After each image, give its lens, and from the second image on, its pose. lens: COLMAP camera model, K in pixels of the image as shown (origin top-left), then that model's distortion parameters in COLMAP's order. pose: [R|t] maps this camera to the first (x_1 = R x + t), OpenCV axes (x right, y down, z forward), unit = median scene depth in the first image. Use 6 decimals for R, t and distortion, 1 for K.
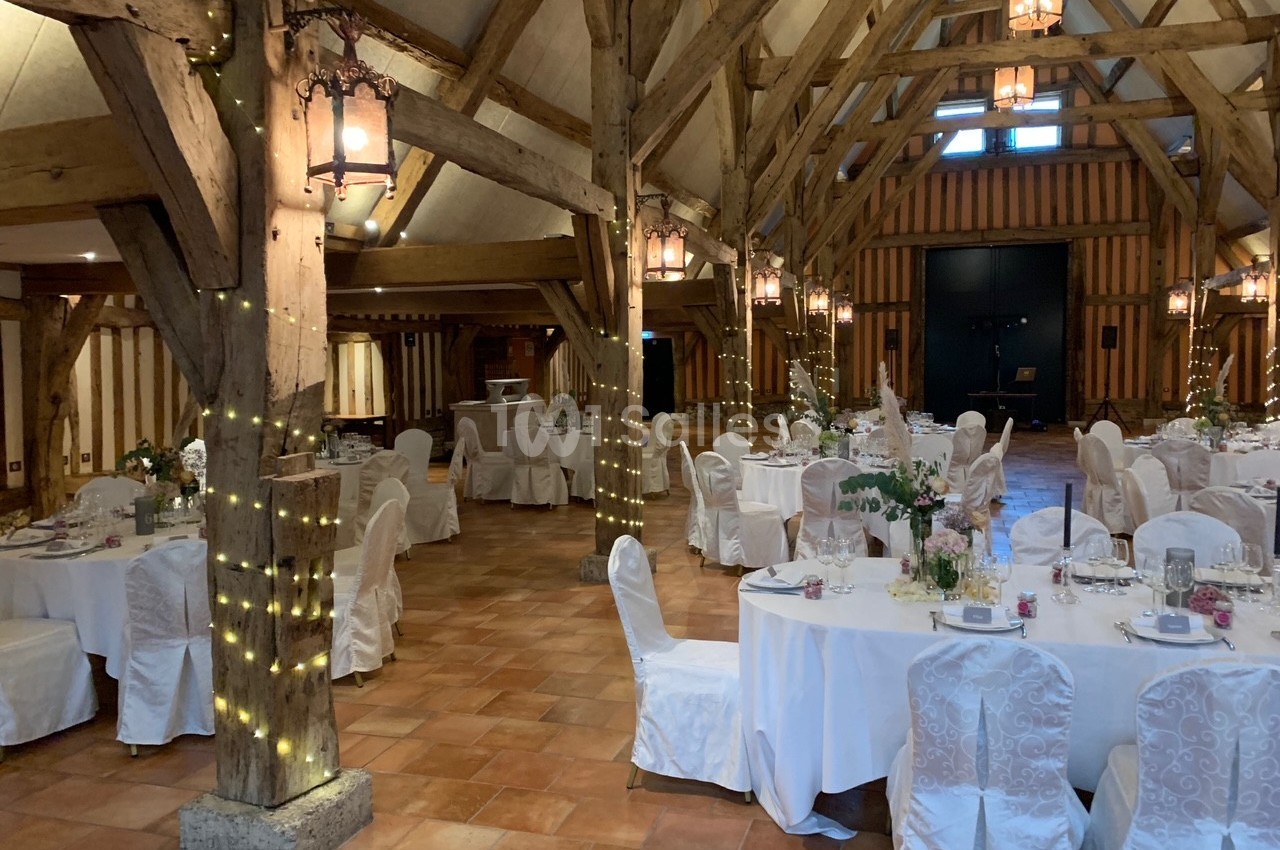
lens RADIAL K [[933.6, 0, 664.7], [0, 933.6, 448.8], [0, 0, 1]] dist [0.050315, -0.059893]
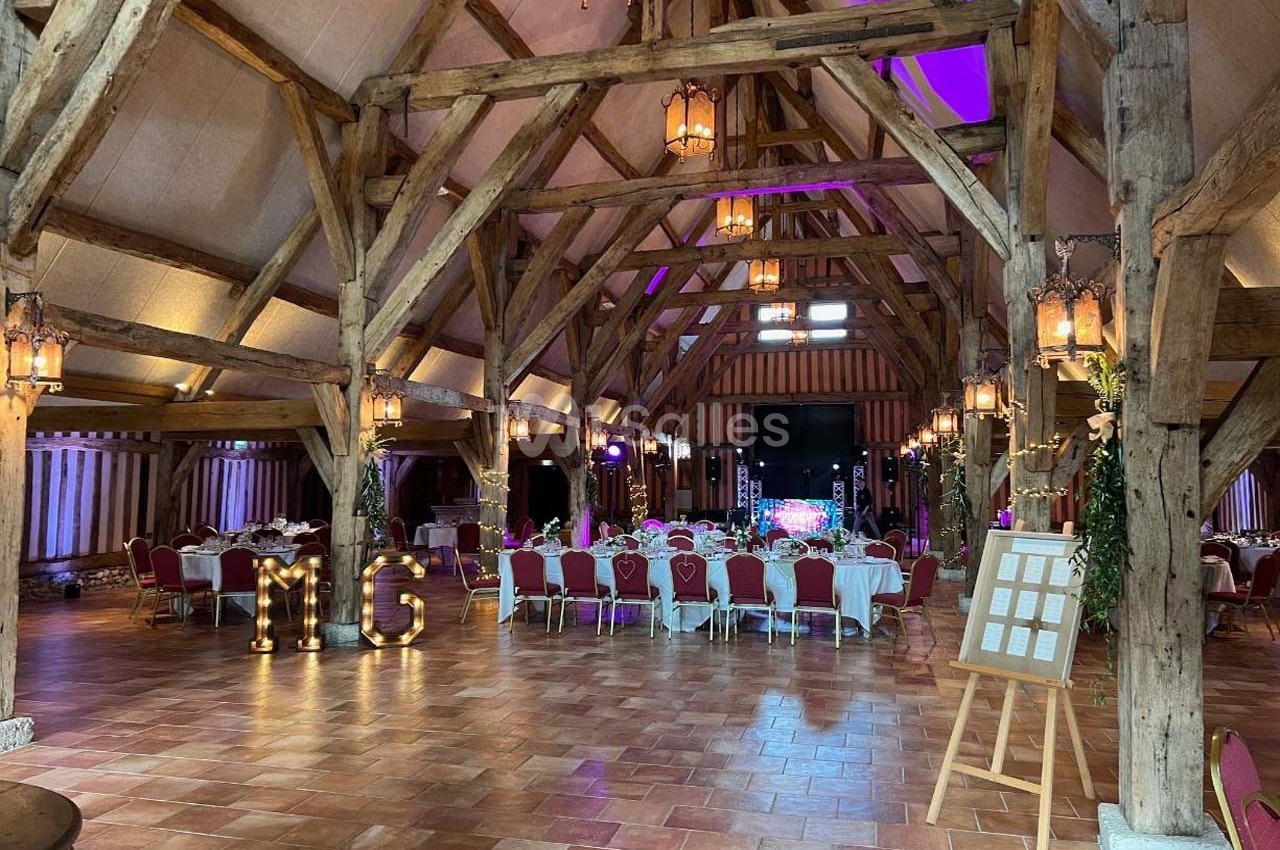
lens RADIAL K [[933.6, 0, 650.8], [0, 933.6, 433.2], [0, 0, 1]] dist [0.050315, -0.059893]
pose [[0.998078, 0.022688, 0.057665, 0.089379], [-0.013798, 0.988570, -0.150132, 0.051577], [-0.060412, 0.149047, 0.986983, -0.524908]]
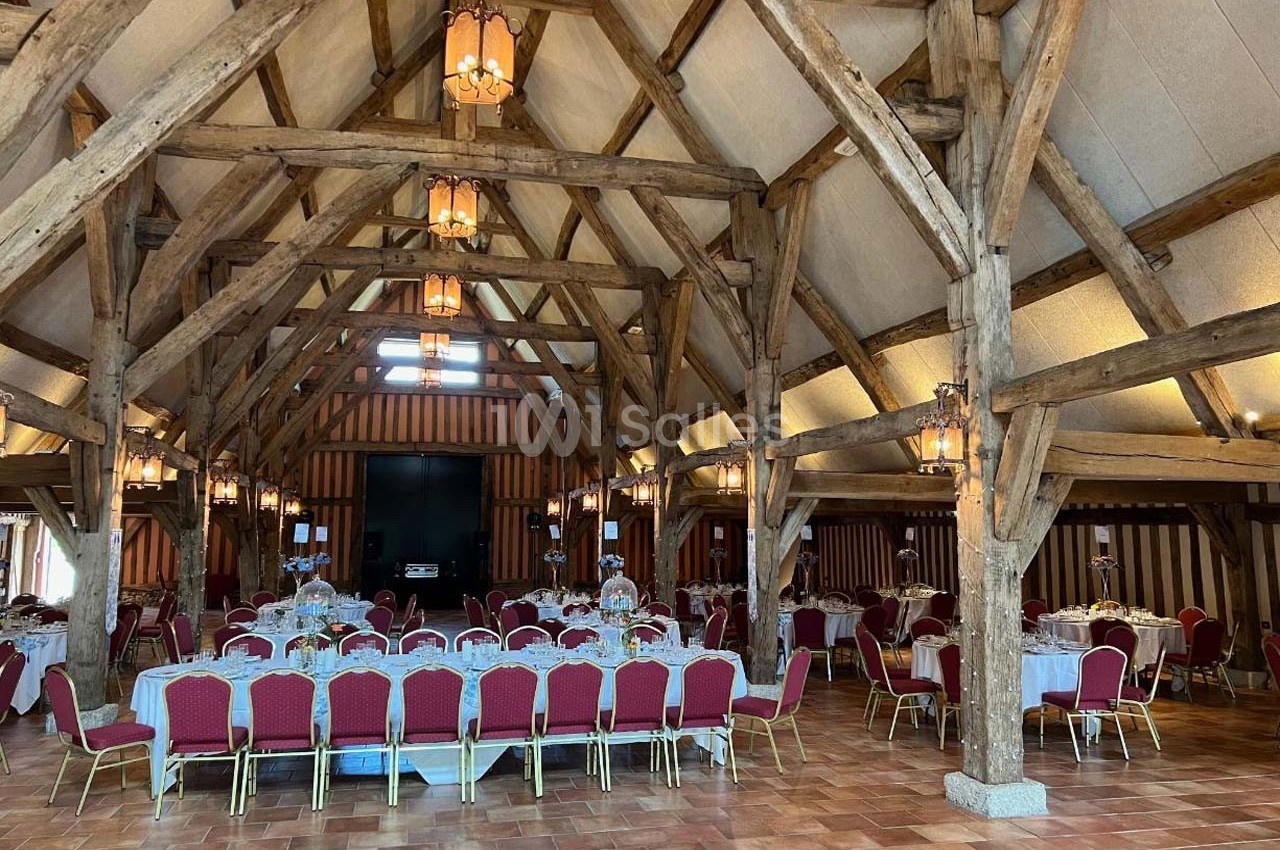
lens RADIAL K [[933.6, 0, 627.7], [0, 933.6, 443.4], [0, 0, 1]] dist [0.050315, -0.059893]
pose [[0.864818, 0.067878, 0.497475, -0.039992], [0.034874, 0.980306, -0.194383, 0.018937], [-0.500872, 0.185455, 0.845419, -0.250141]]
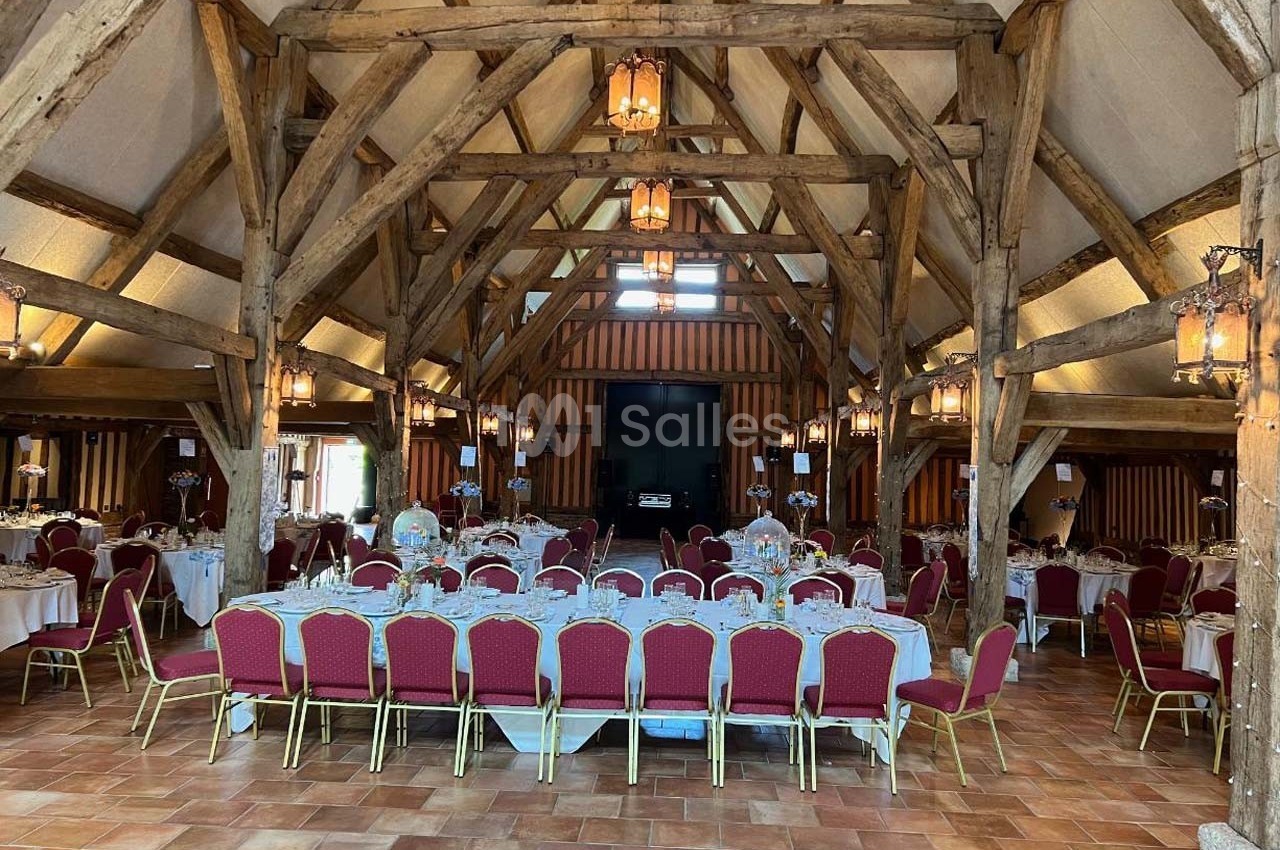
lens RADIAL K [[933.6, 0, 645.9], [0, 933.6, 431.5], [0, 0, 1]] dist [0.050315, -0.059893]
pose [[0.968344, 0.054418, 0.243615, 0.080434], [-0.020314, 0.989891, -0.140371, 0.011013], [-0.248791, 0.130979, 0.959660, -0.176398]]
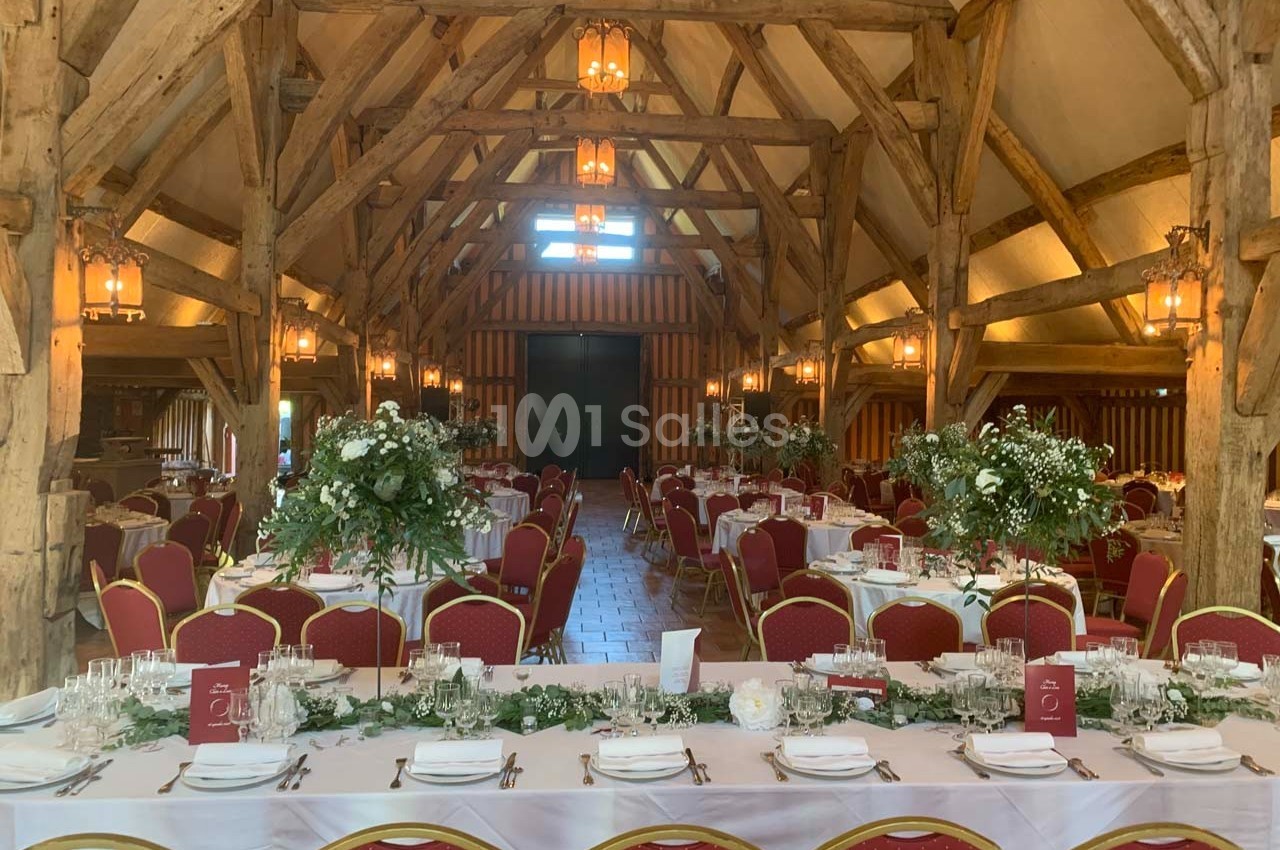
lens RADIAL K [[933.6, 0, 655.9], [0, 933.6, 430.0], [0, 0, 1]] dist [0.050315, -0.059893]
pose [[0.926619, 0.020471, 0.375444, -0.016463], [0.014019, 0.995942, -0.088904, 0.019630], [-0.375741, 0.087644, 0.922571, -0.206640]]
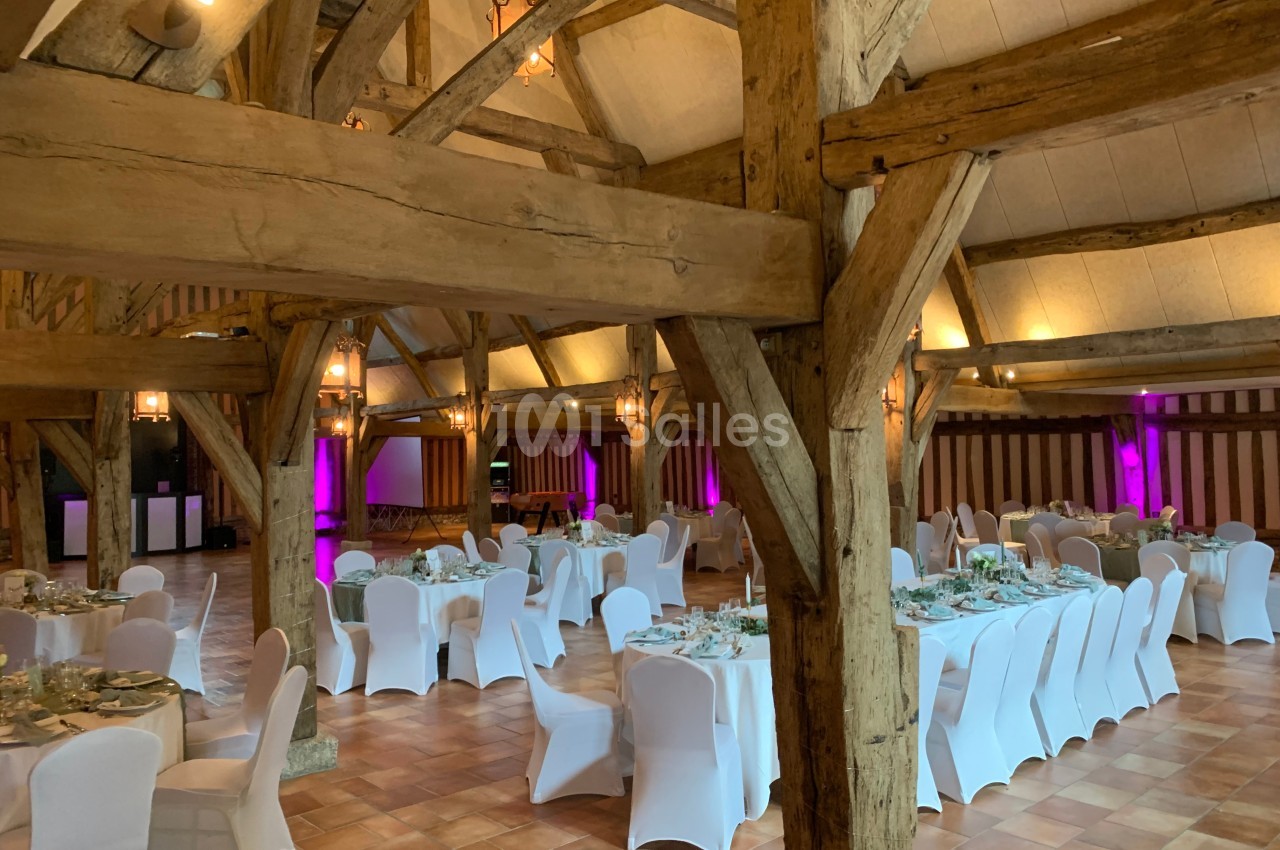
lens RADIAL K [[933.6, 0, 655.8], [0, 933.6, 465.8], [0, 0, 1]] dist [0.050315, -0.059893]
pose [[0.493385, -0.010394, 0.869749, -0.327850], [0.101204, 0.993823, -0.045534, -0.027505], [-0.863903, 0.110488, 0.491389, 0.175902]]
